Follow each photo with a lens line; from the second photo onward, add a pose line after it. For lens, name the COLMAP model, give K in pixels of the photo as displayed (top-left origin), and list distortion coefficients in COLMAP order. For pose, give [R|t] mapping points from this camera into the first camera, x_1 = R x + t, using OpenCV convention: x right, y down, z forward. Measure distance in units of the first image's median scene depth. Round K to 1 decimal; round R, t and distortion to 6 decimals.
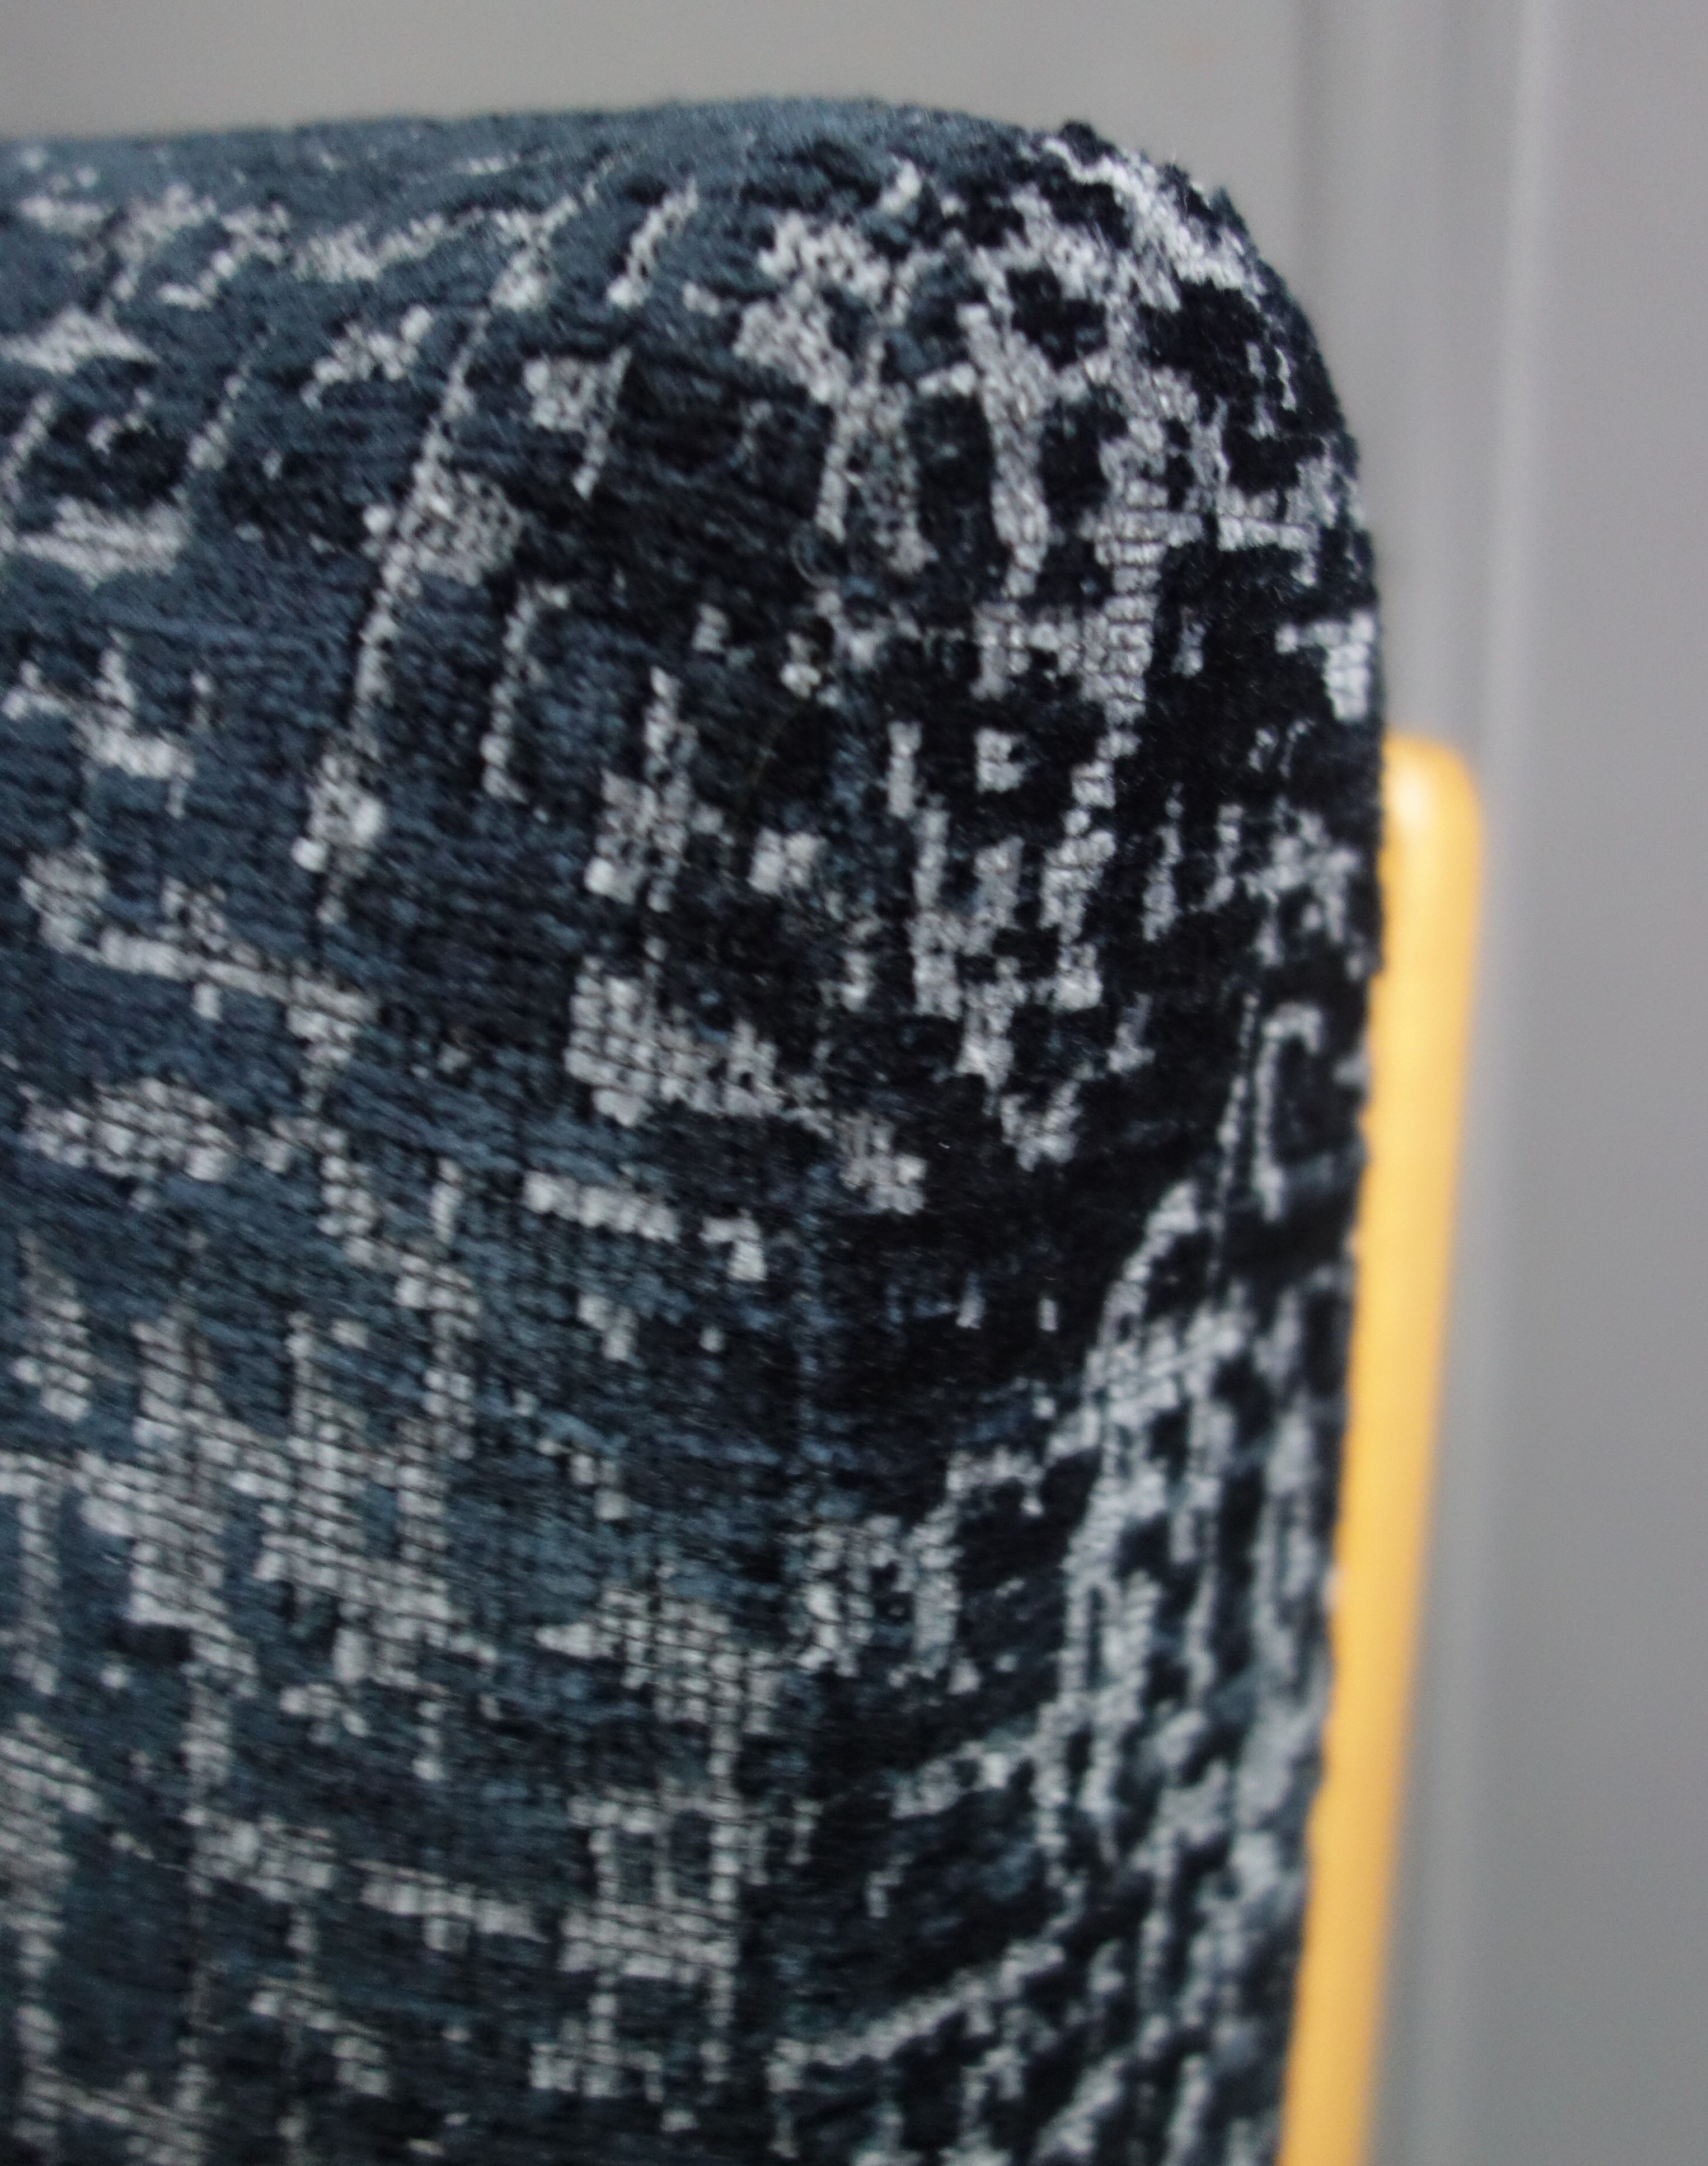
lens RADIAL K [[2394.6, 0, 1122.9], [0, 2394.6, 1181.4], [0, 0, 1]] dist [0.073481, -0.325400]
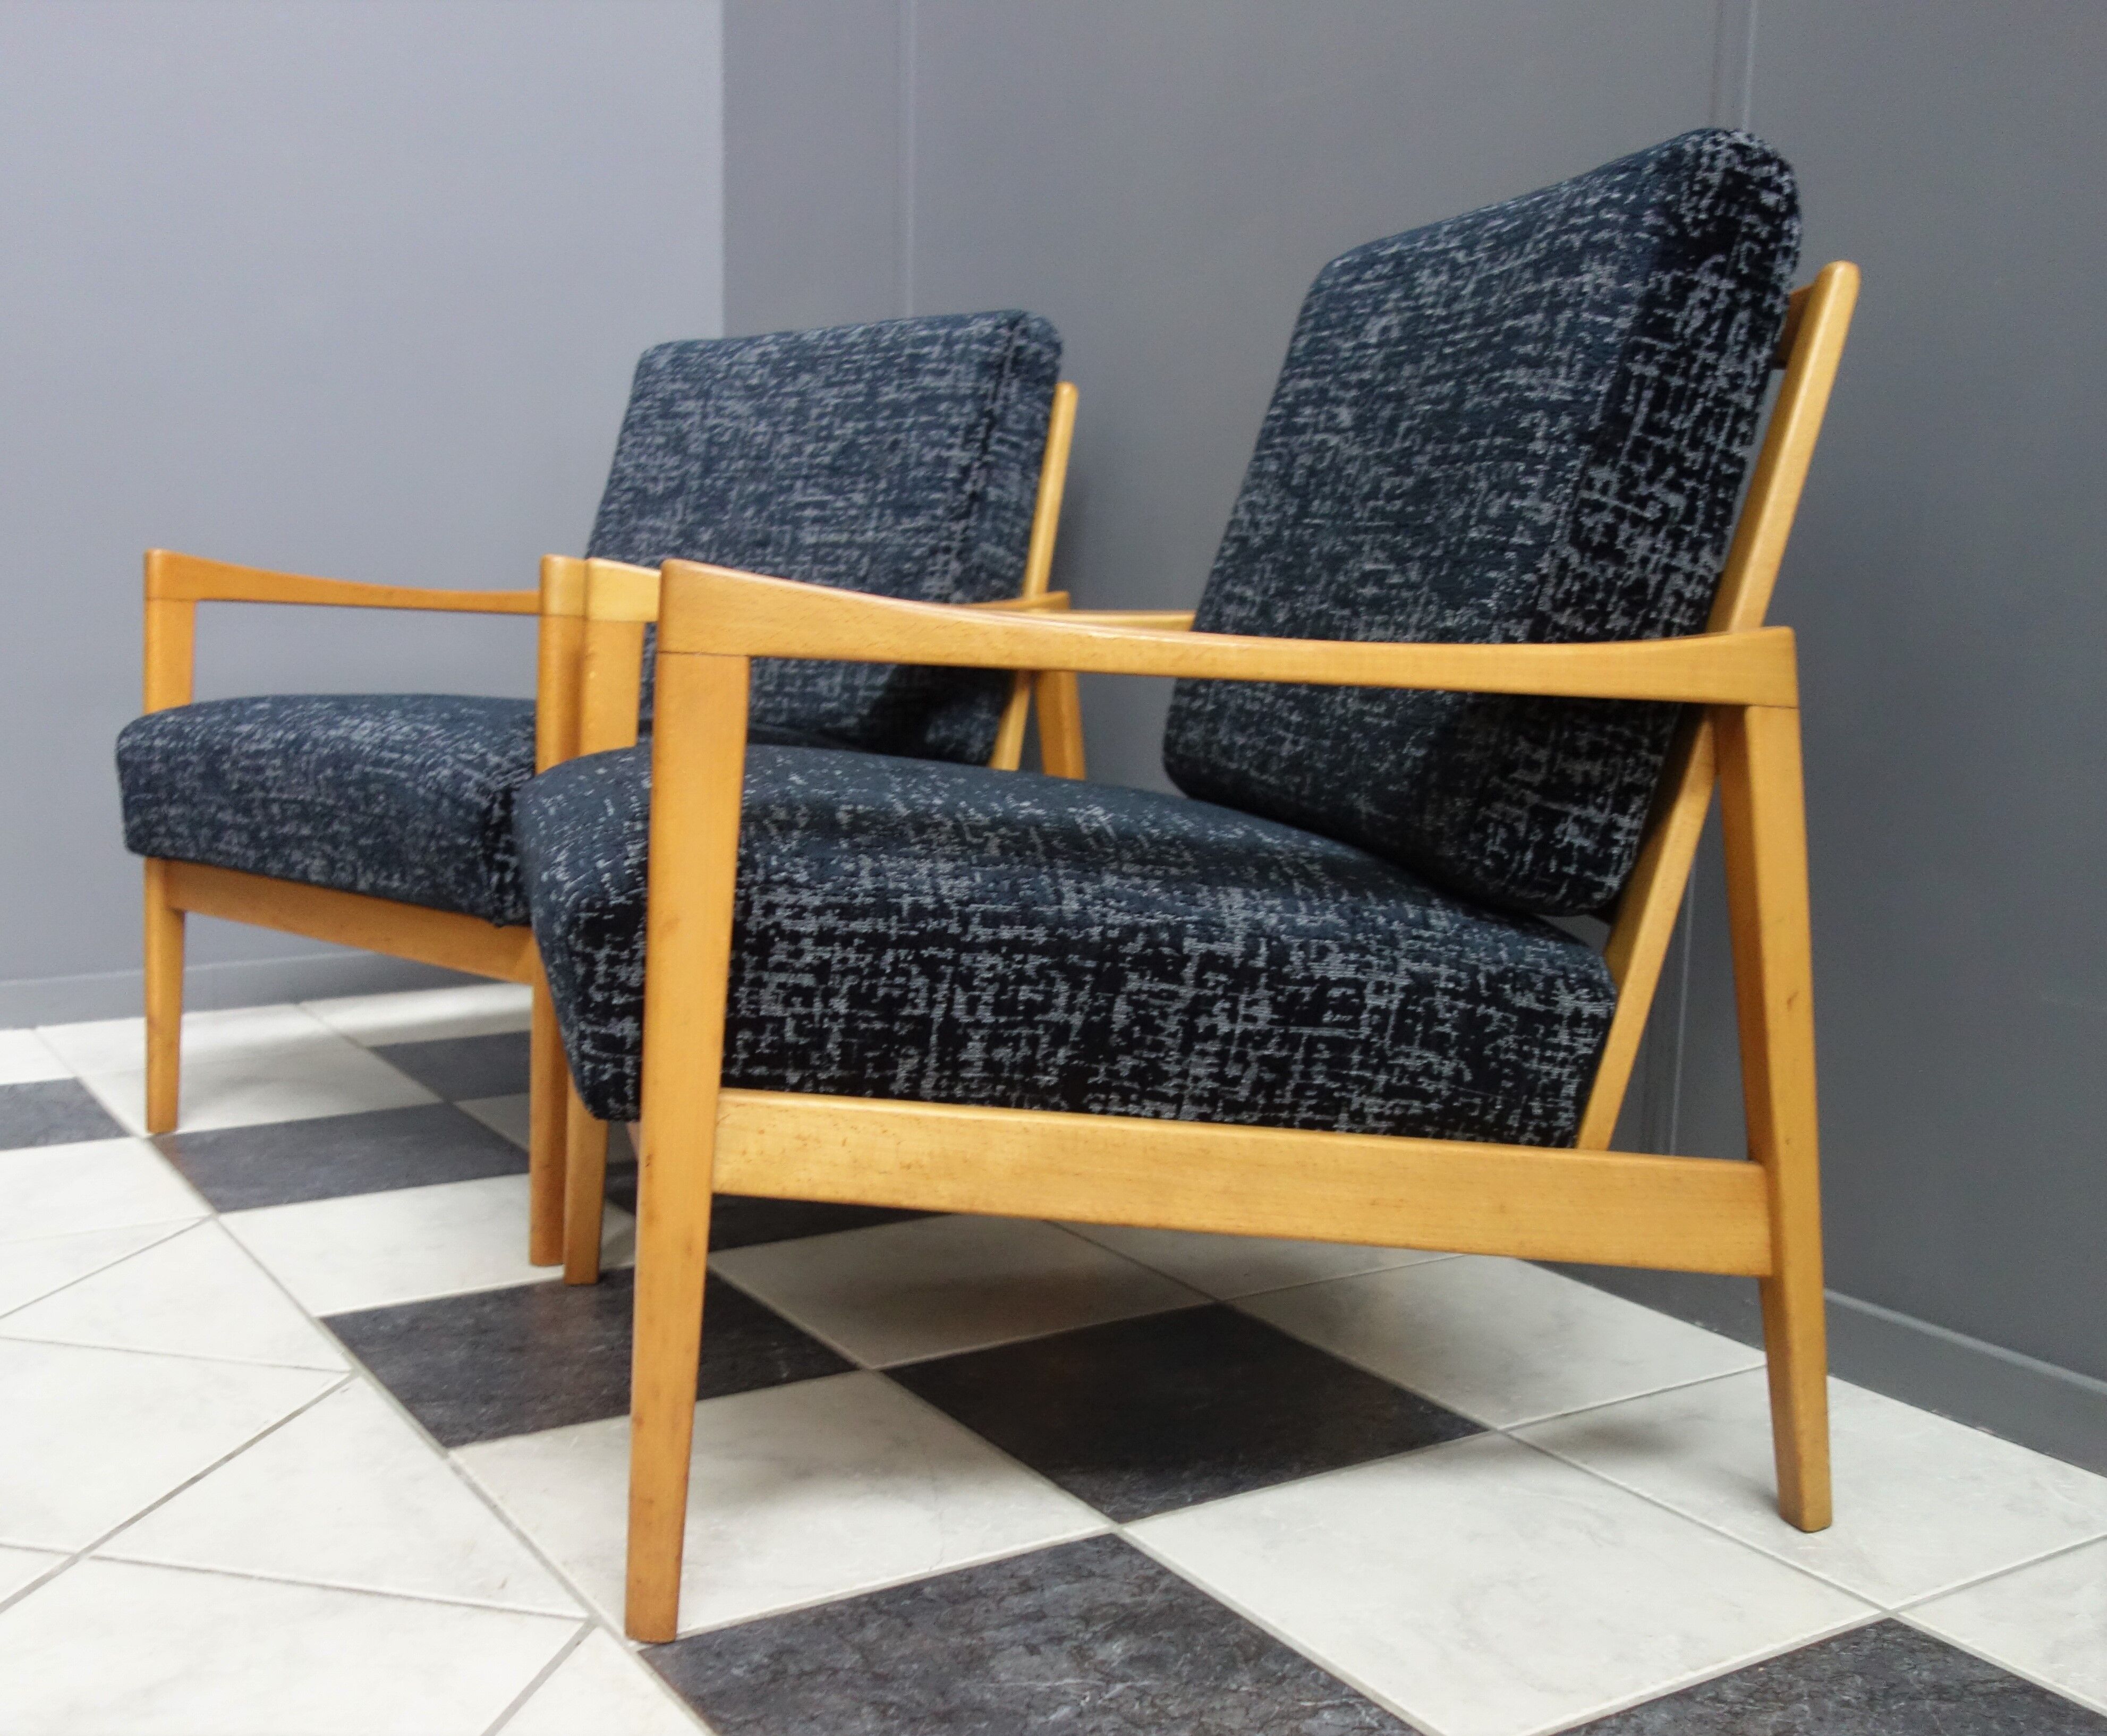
lens RADIAL K [[2272.0, 0, 1041.9], [0, 2272.0, 966.3], [0, 0, 1]] dist [0.012543, -0.034092]
pose [[0.683261, 0.173319, -0.709306, 4.759948], [-0.362732, 0.923644, -0.123720, 4.406236], [0.633704, 0.341821, 0.693958, -5.393306]]
